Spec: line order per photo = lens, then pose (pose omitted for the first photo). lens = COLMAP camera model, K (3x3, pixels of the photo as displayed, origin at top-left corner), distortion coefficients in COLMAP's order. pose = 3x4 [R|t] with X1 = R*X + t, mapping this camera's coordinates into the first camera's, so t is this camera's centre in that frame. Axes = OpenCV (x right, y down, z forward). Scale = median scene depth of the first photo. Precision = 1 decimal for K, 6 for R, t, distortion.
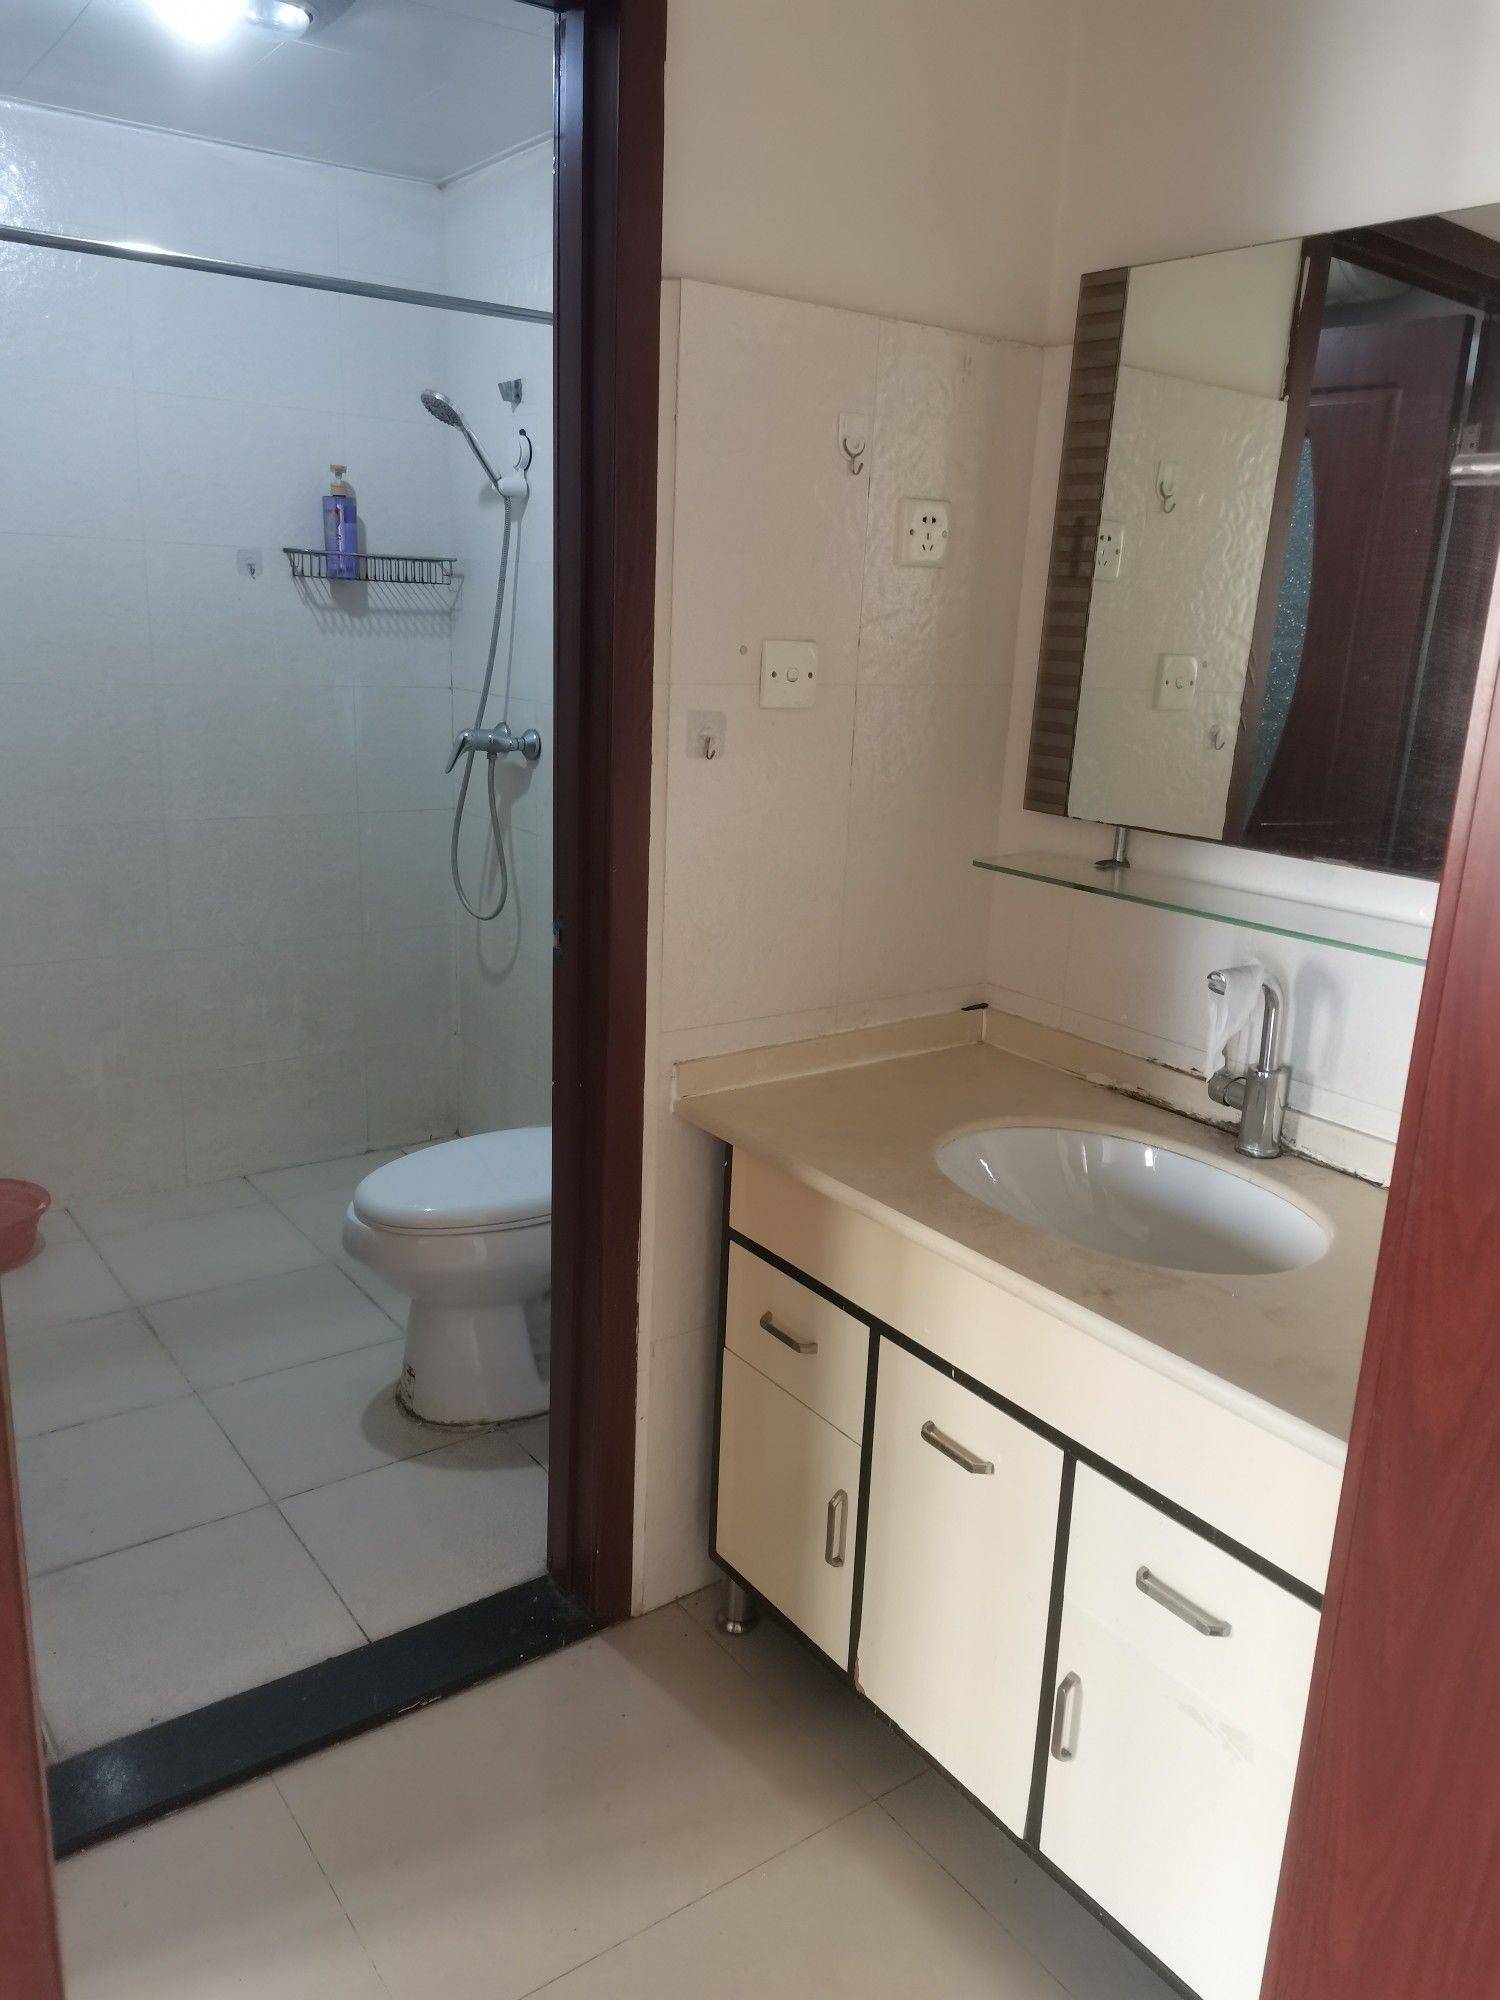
lens RADIAL K [[1511.2, 0, 748.6], [0, 1511.2, 1002.0], [0, 0, 1]] dist [0.069103, 0.000582]
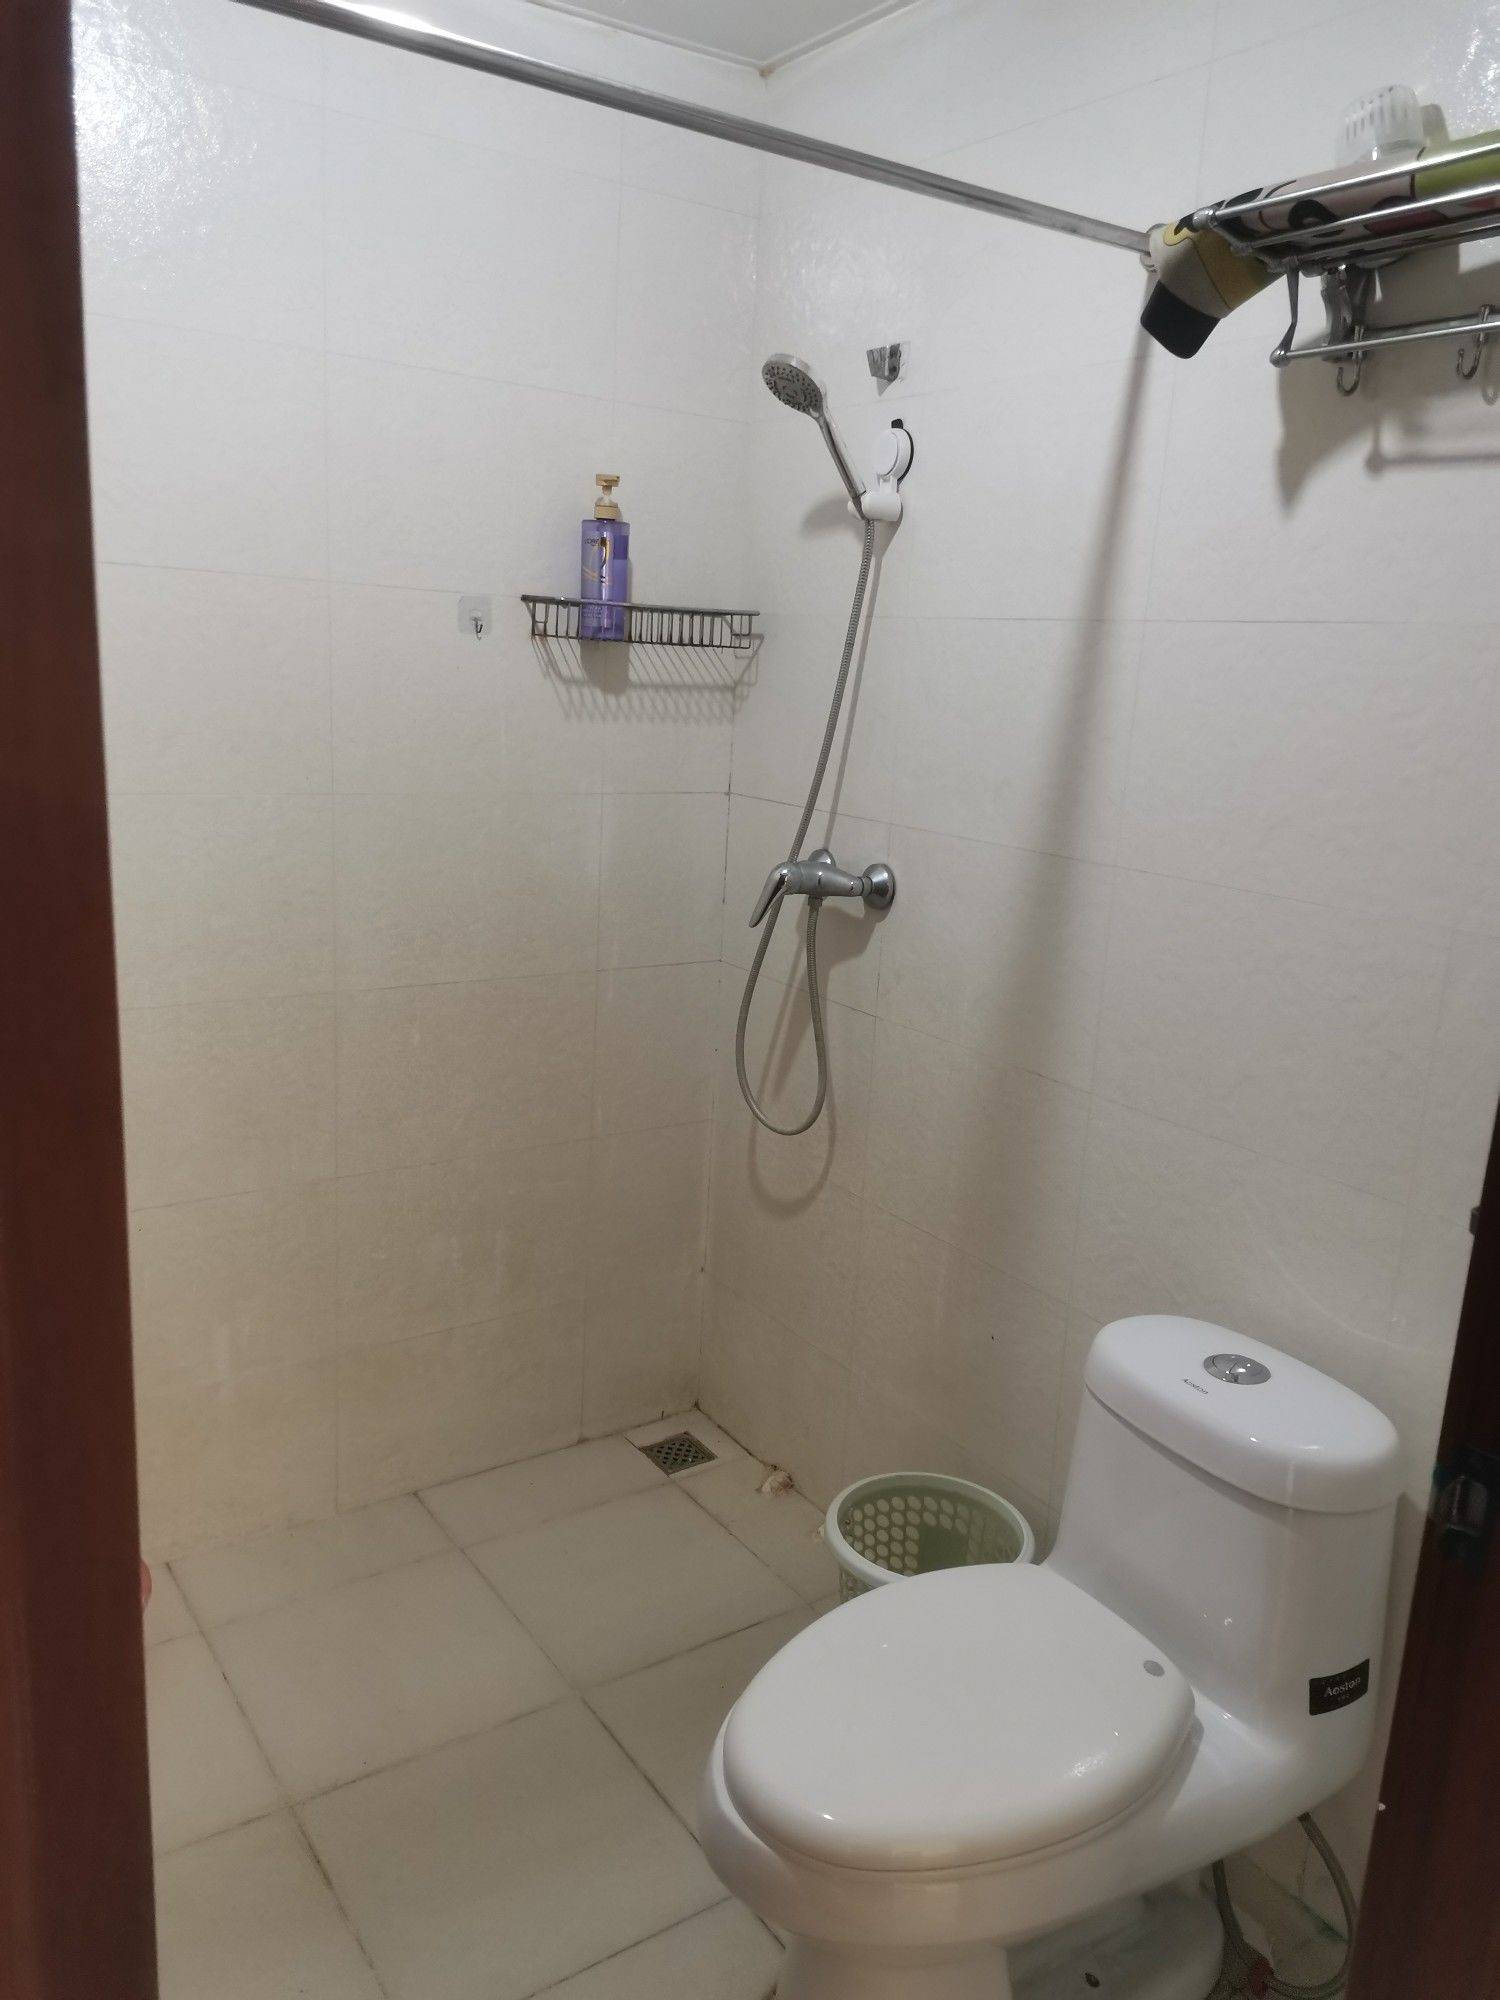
lens RADIAL K [[1511.2, 0, 749.5], [0, 1511.2, 997.4], [0, 0, 1]] dist [0.069103, 0.000582]
pose [[0.999543, 0.020390, -0.022333, -0.181075], [-0.021138, 0.999206, -0.033765, -0.095445], [0.021627, 0.034222, 0.999180, 0.326820]]
